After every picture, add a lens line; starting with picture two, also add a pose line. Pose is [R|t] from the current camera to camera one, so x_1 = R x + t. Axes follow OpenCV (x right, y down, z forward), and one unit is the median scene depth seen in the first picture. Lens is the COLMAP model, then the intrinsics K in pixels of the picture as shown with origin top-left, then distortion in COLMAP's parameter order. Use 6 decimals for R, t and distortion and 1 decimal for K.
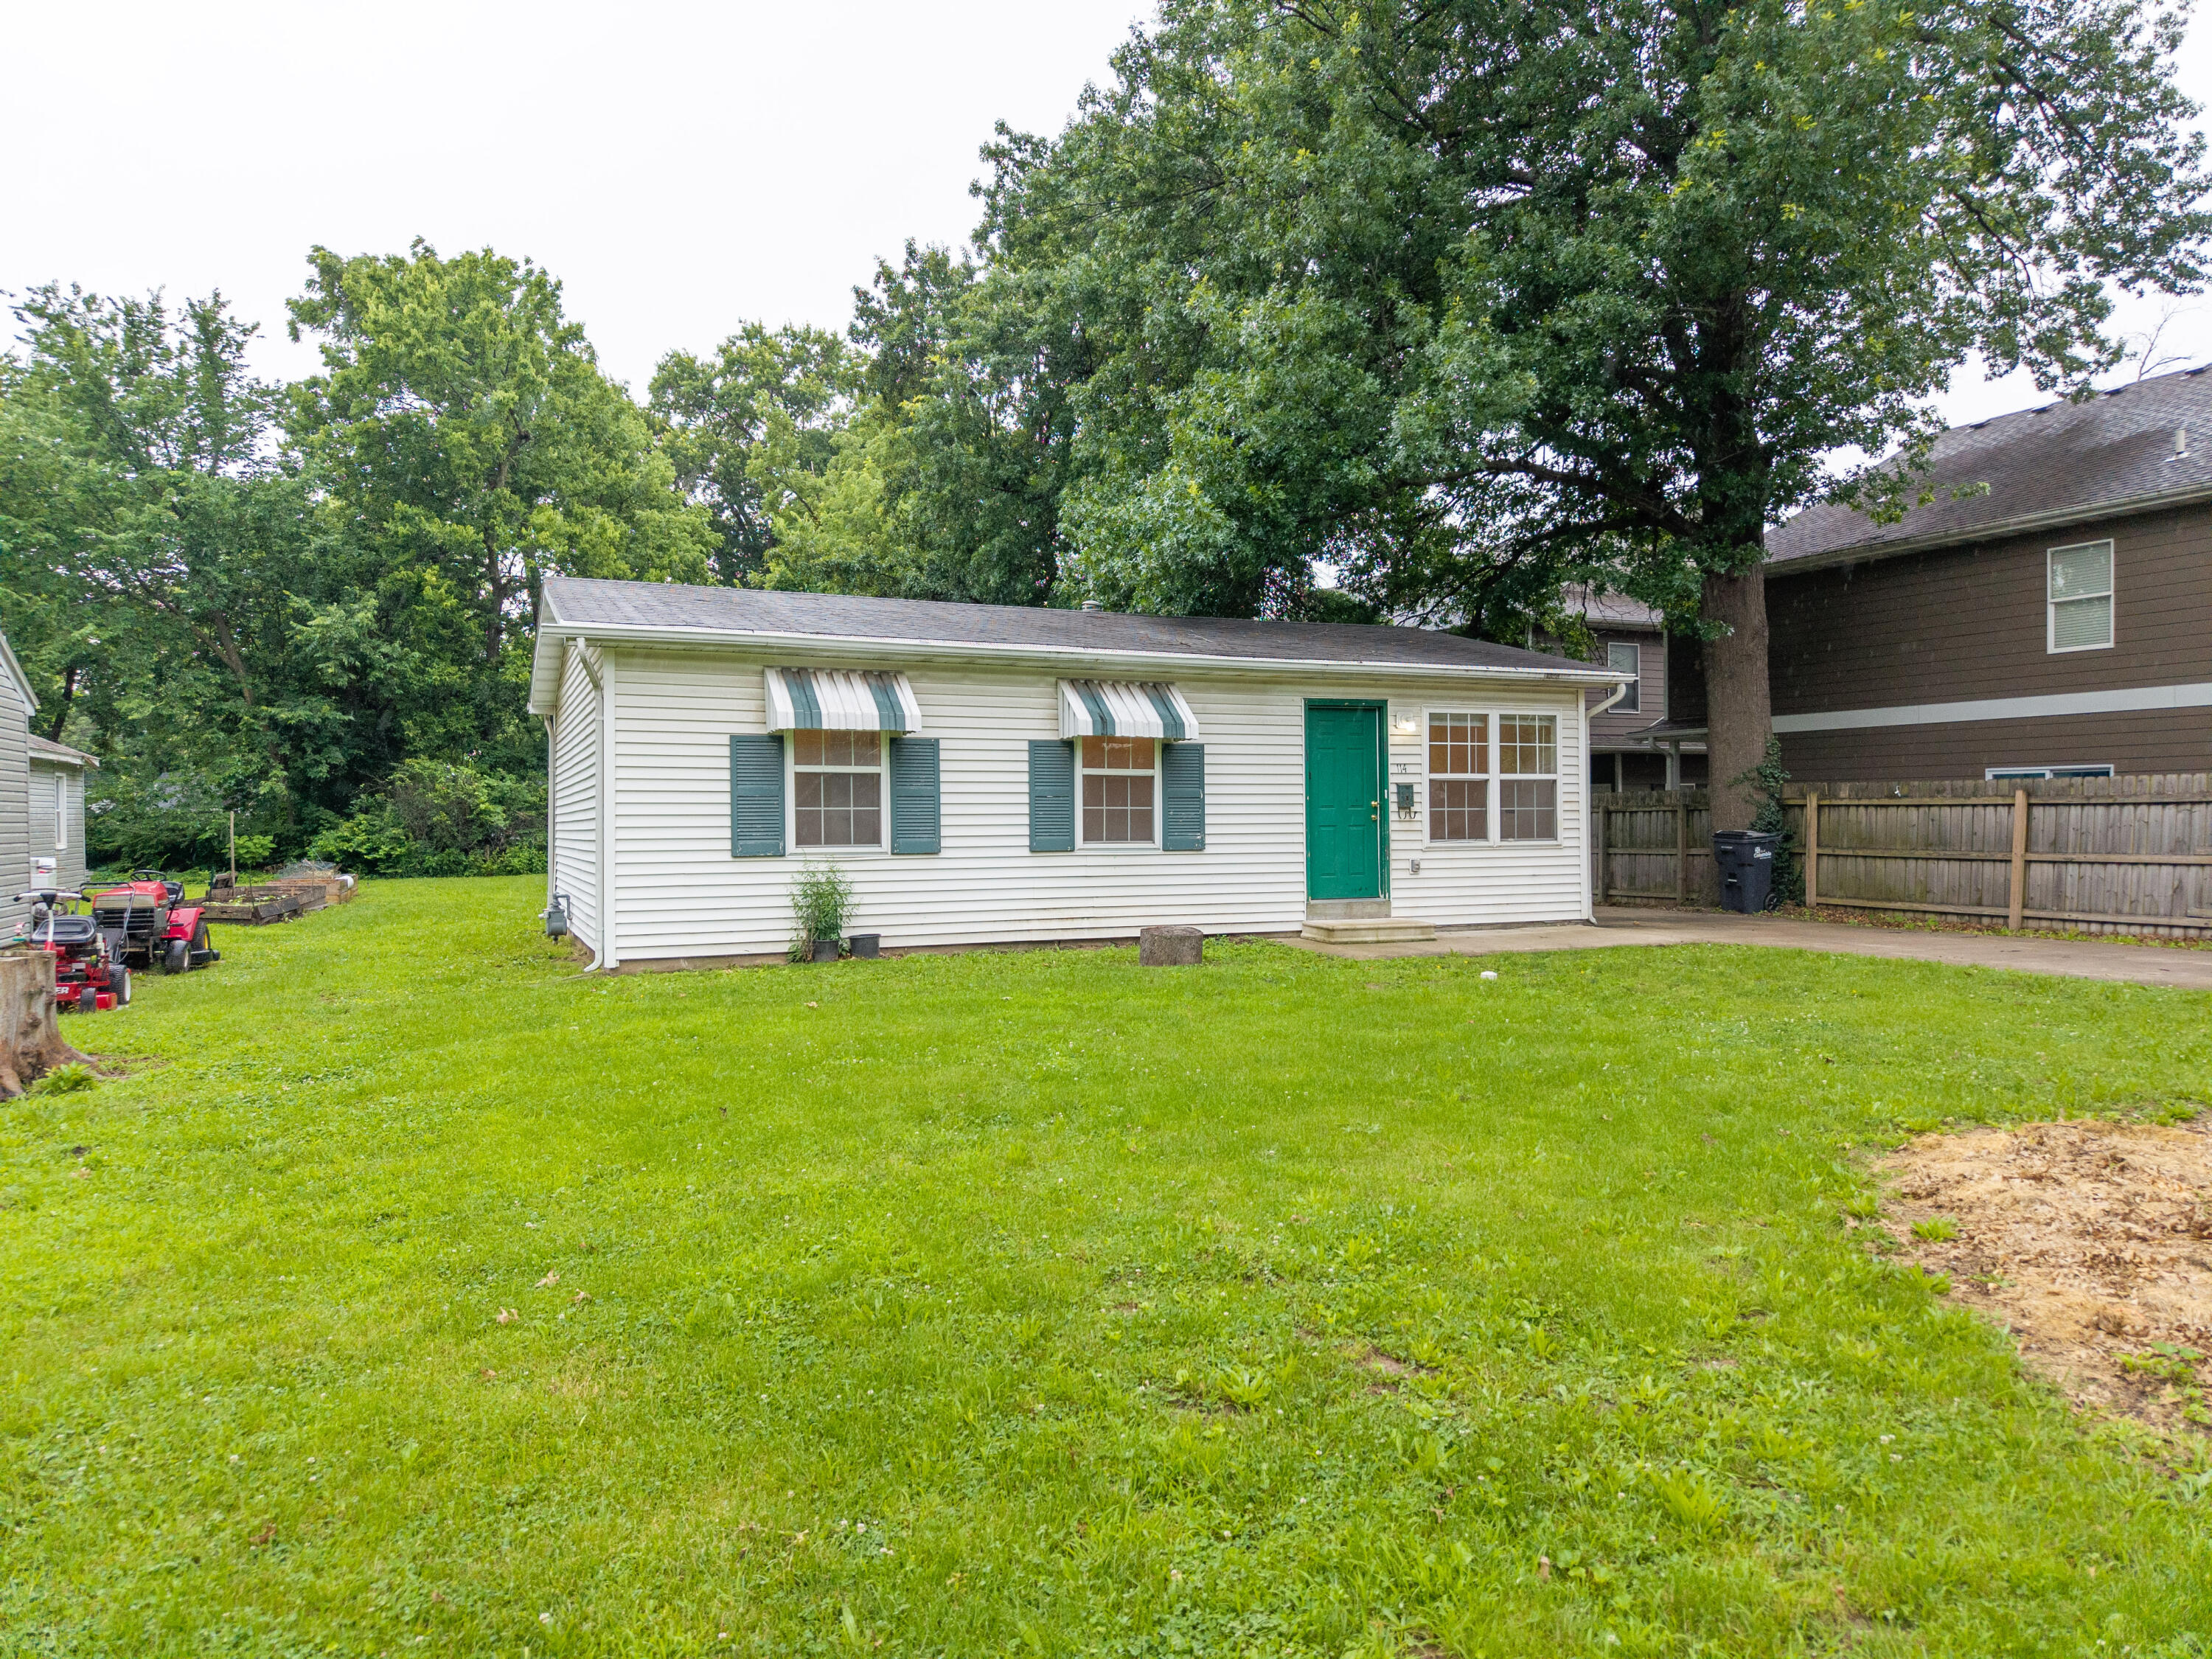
lens RADIAL K [[1486.6, 0, 1106.0], [0, 1486.6, 829.5], [0, 0, 1]] dist [0.039003, -0.036129]
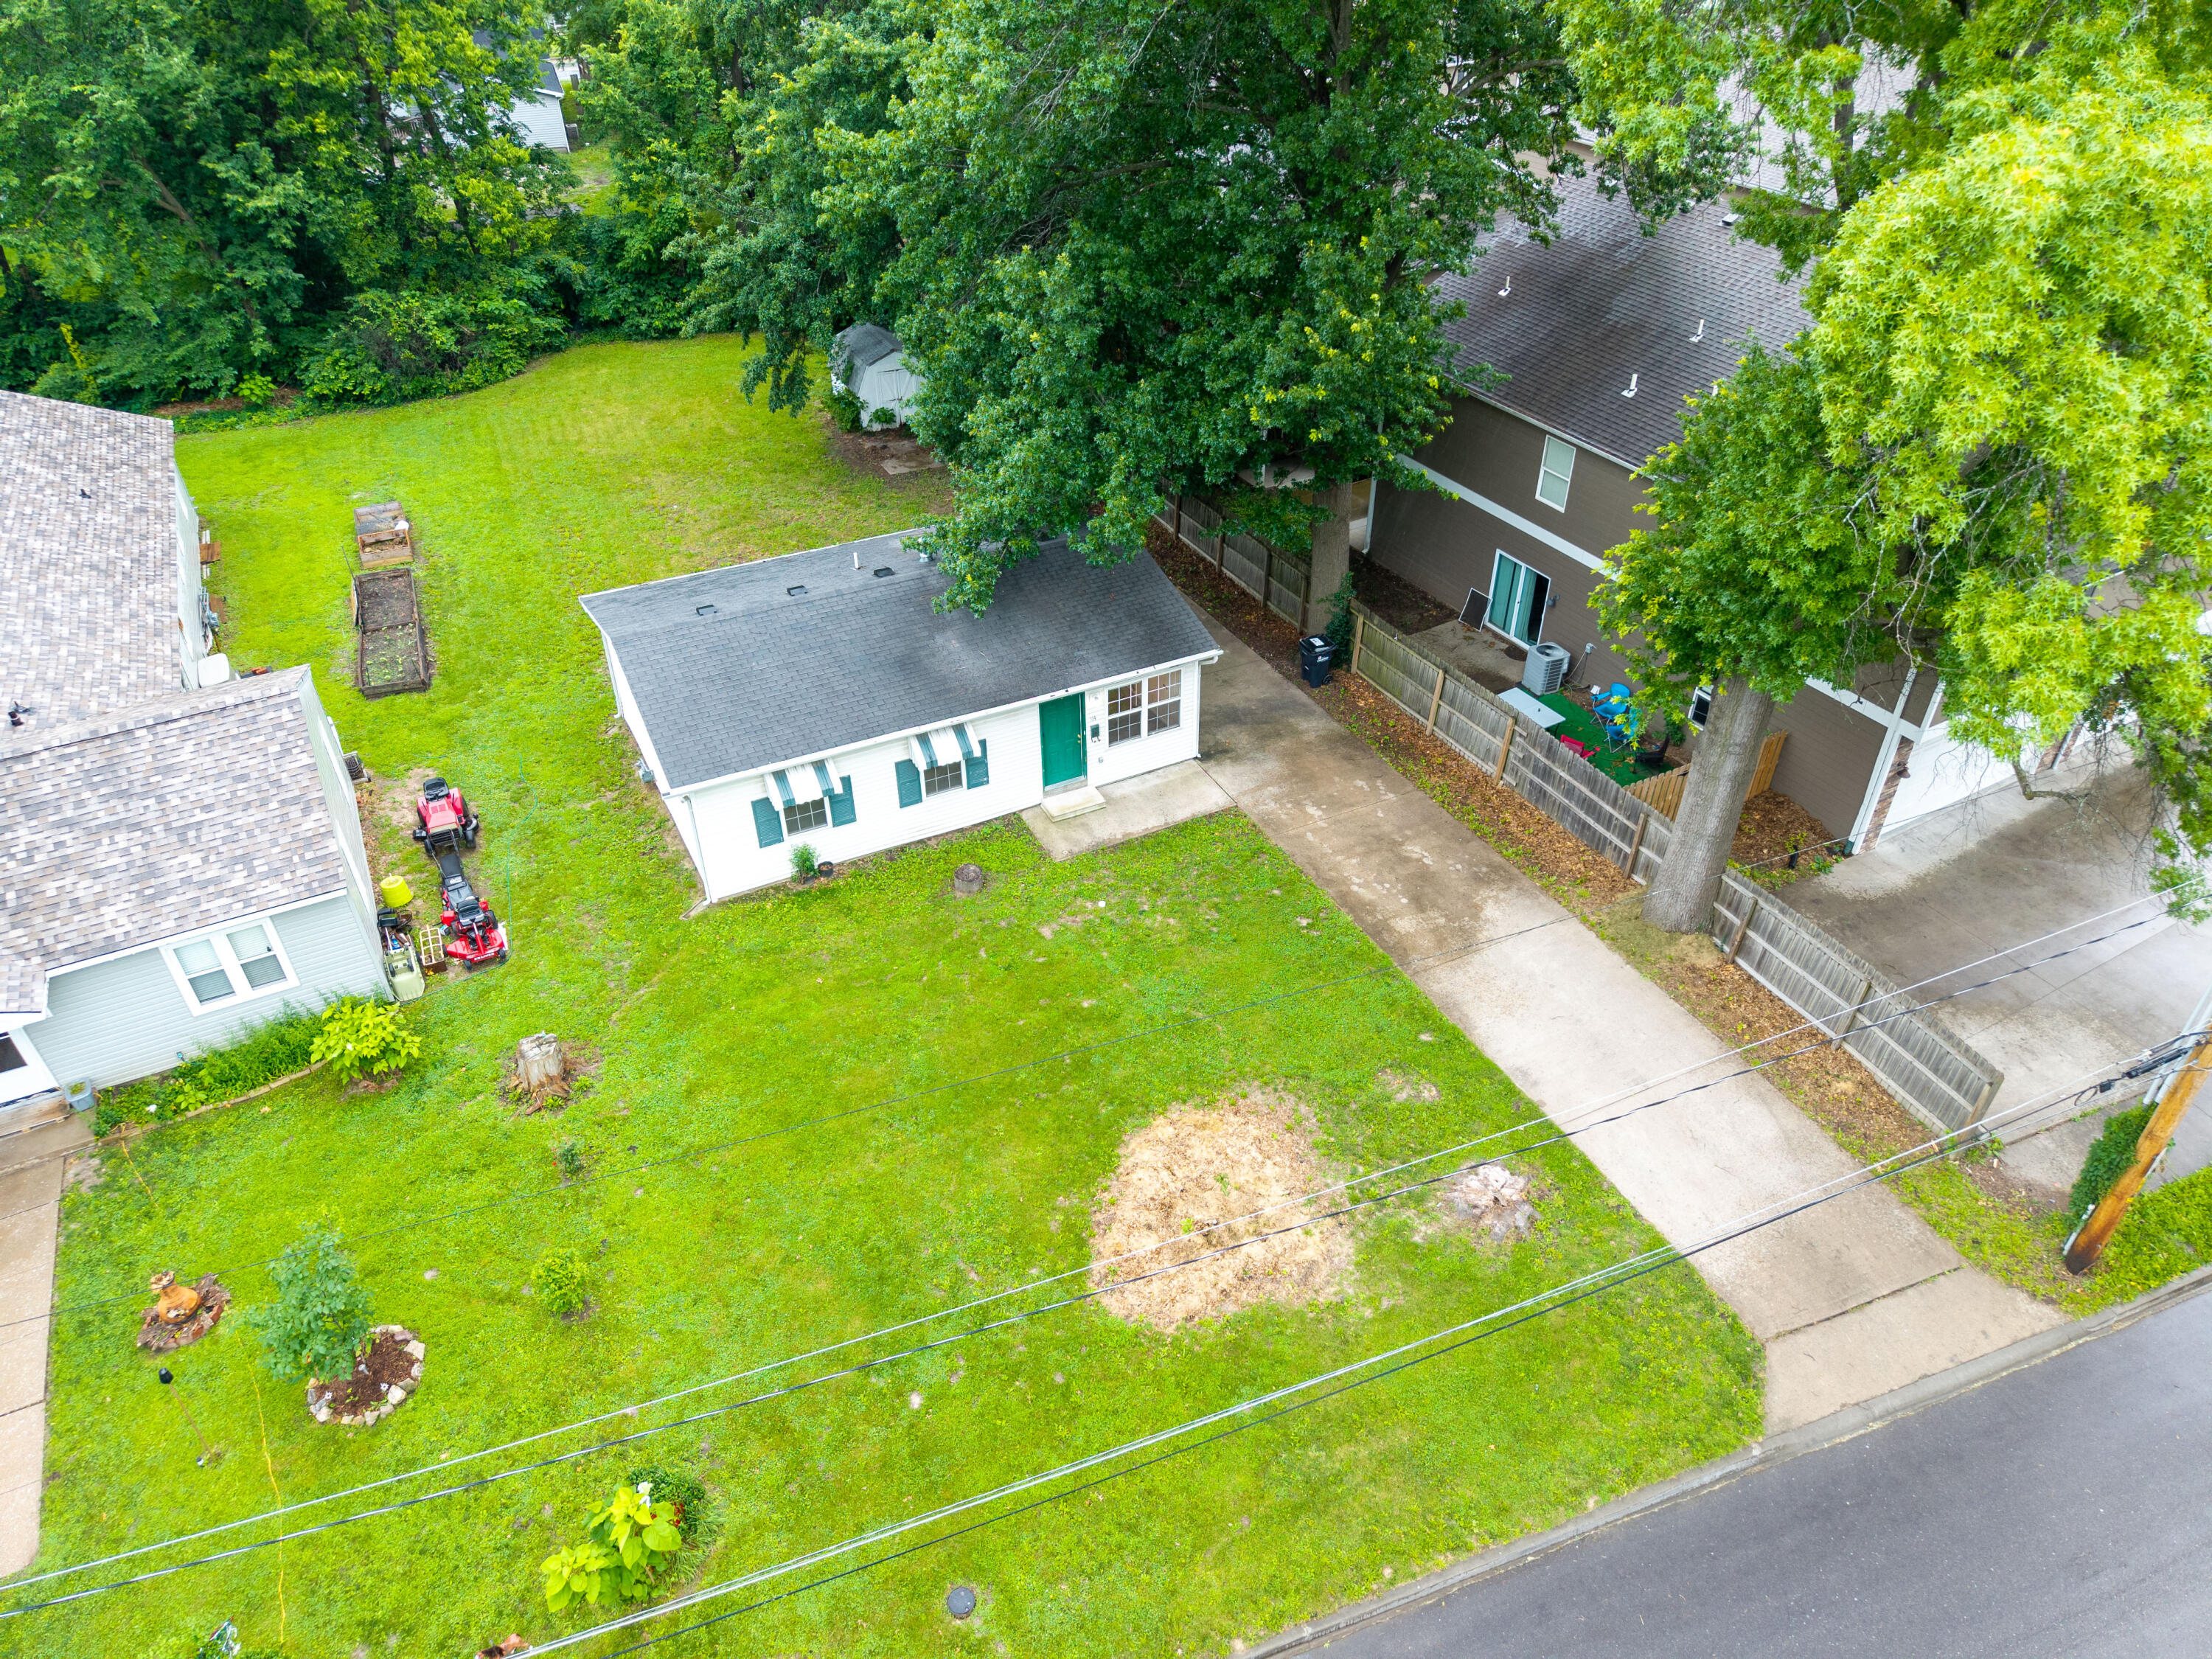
lens RADIAL K [[1474.5, 0, 1106.0], [0, 1474.5, 829.5], [0, 0, 1]] dist [0.037420, -0.039933]
pose [[0.997903, -0.038861, 0.051769, 0.116967], [0.000771, 0.806821, 0.590795, -1.068525], [-0.064728, -0.589516, 0.805159, -0.617975]]
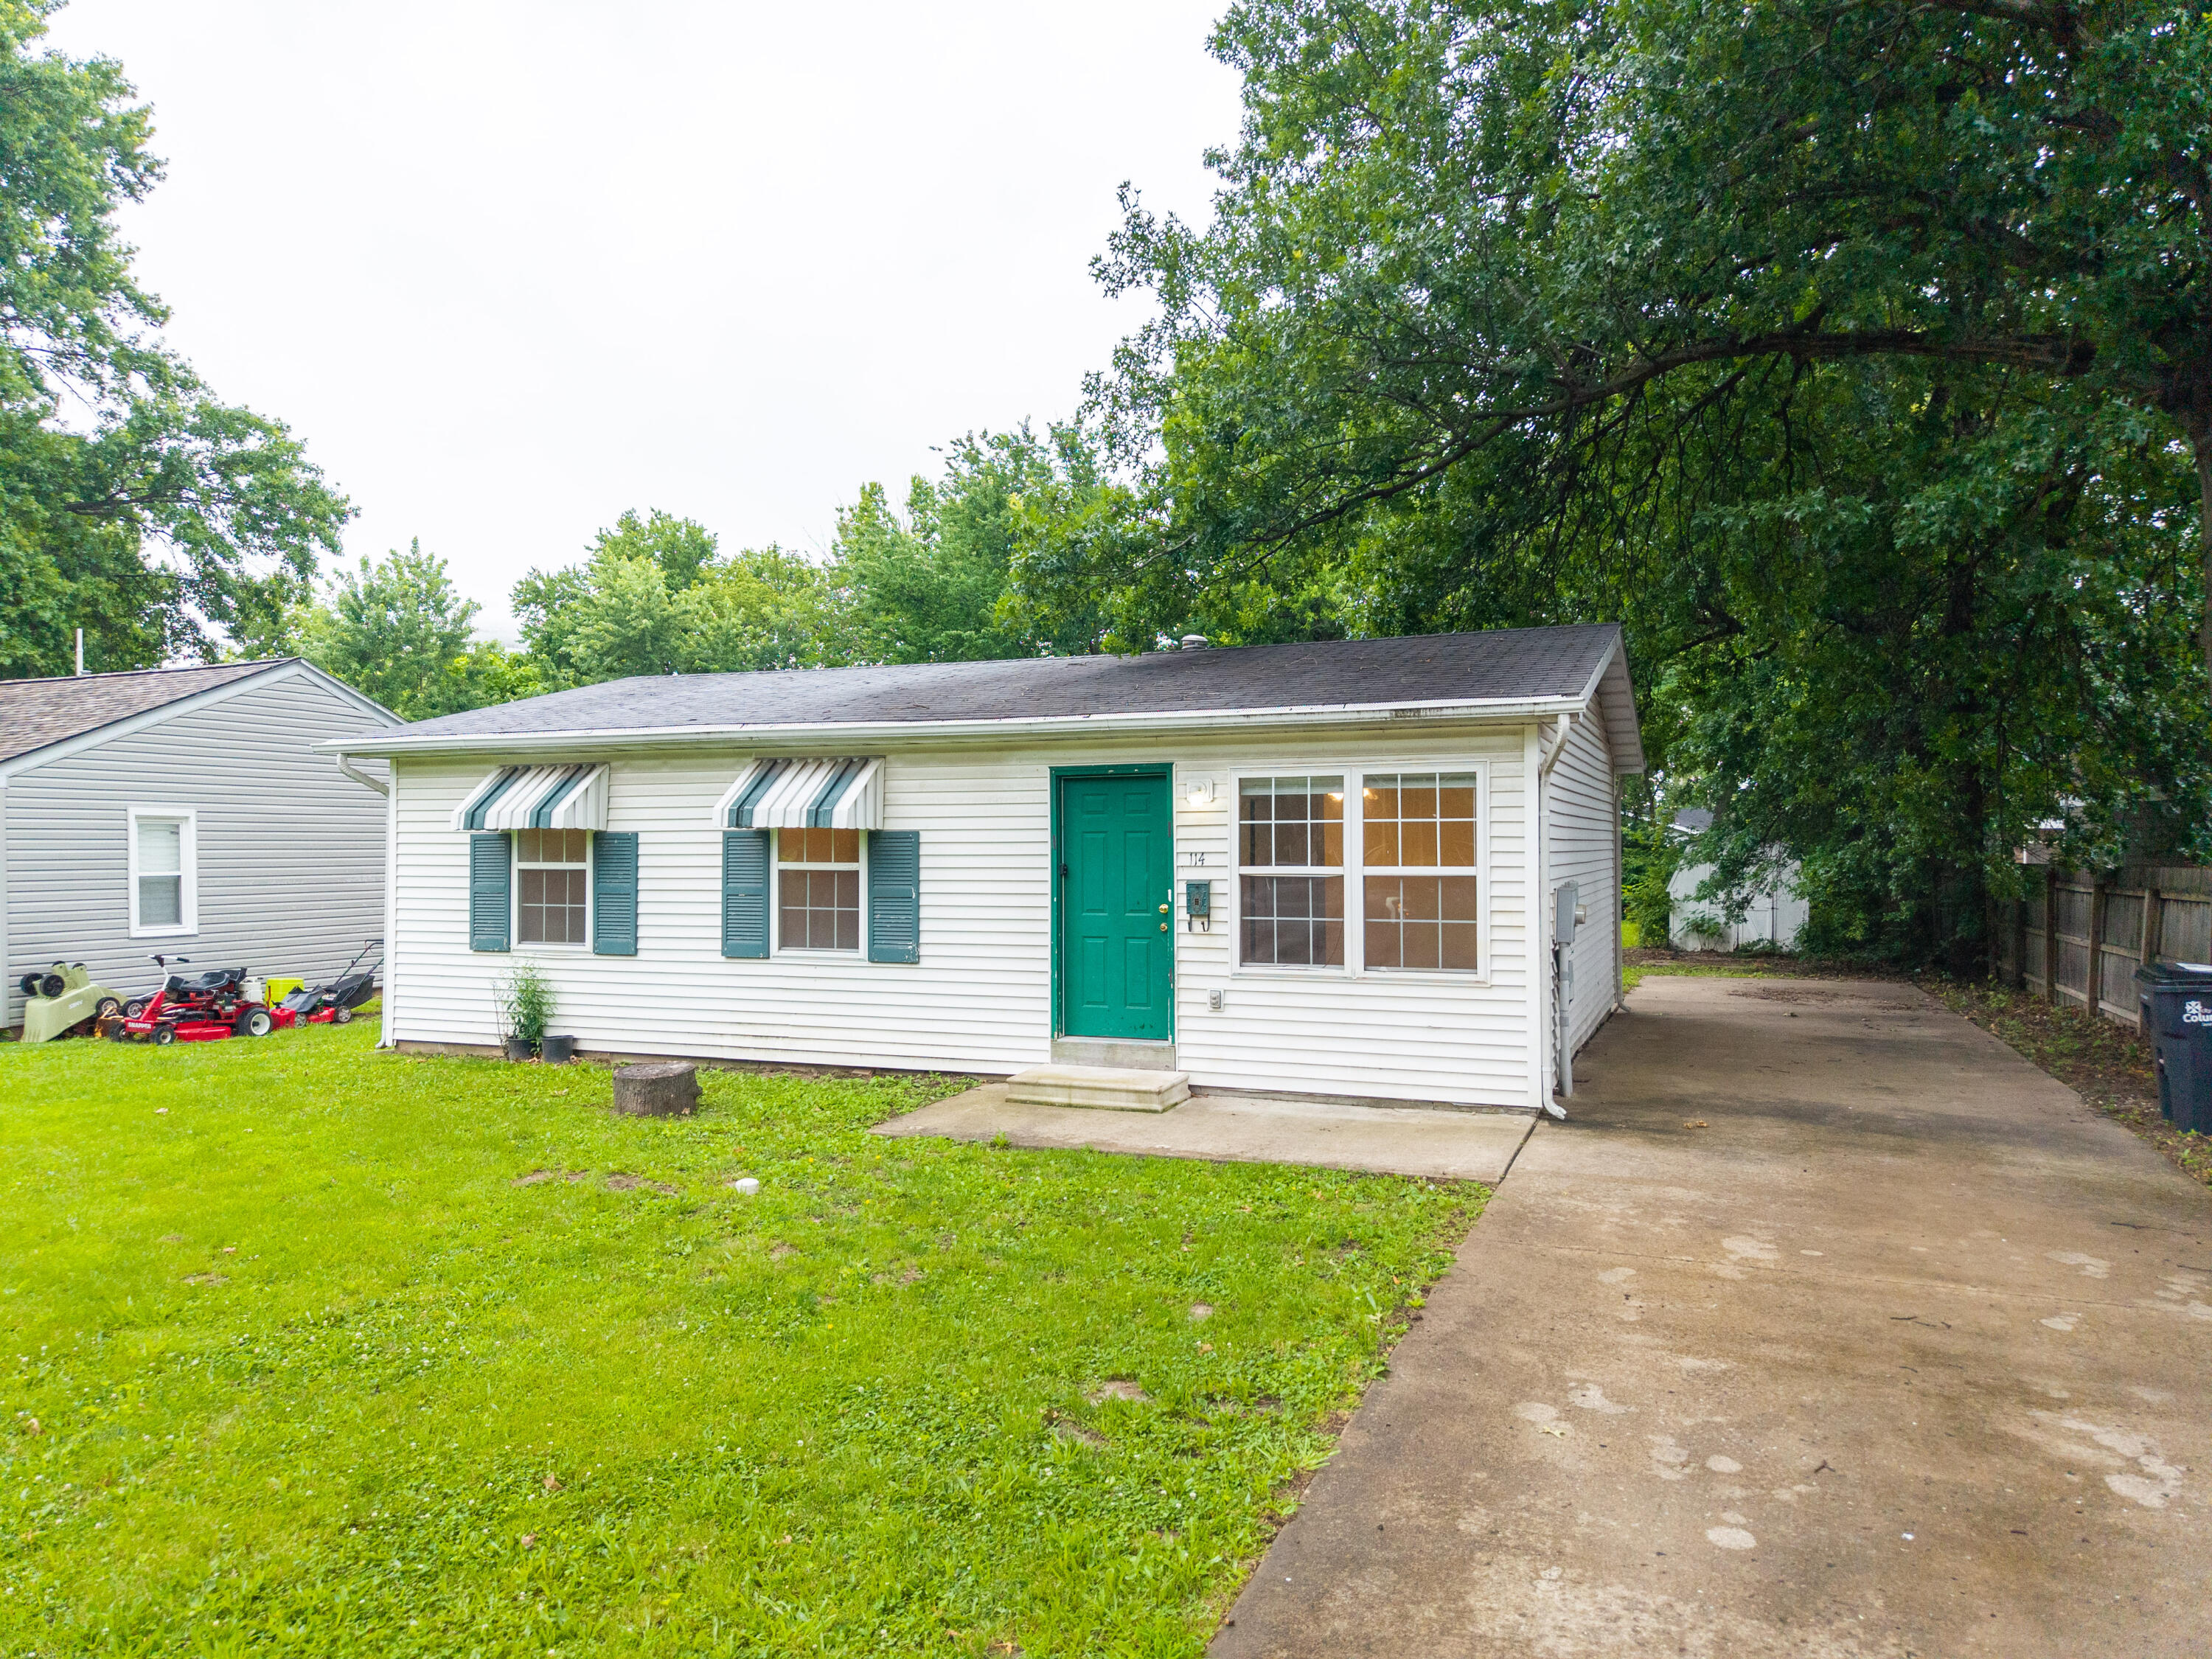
lens RADIAL K [[1486.6, 0, 1106.0], [0, 1486.6, 829.5], [0, 0, 1]] dist [0.039003, -0.036129]
pose [[0.698709, -0.002790, -0.715400, 0.691195], [-0.003660, 0.999965, -0.007475, -0.051160], [0.715396, 0.007841, 0.698675, 0.495407]]
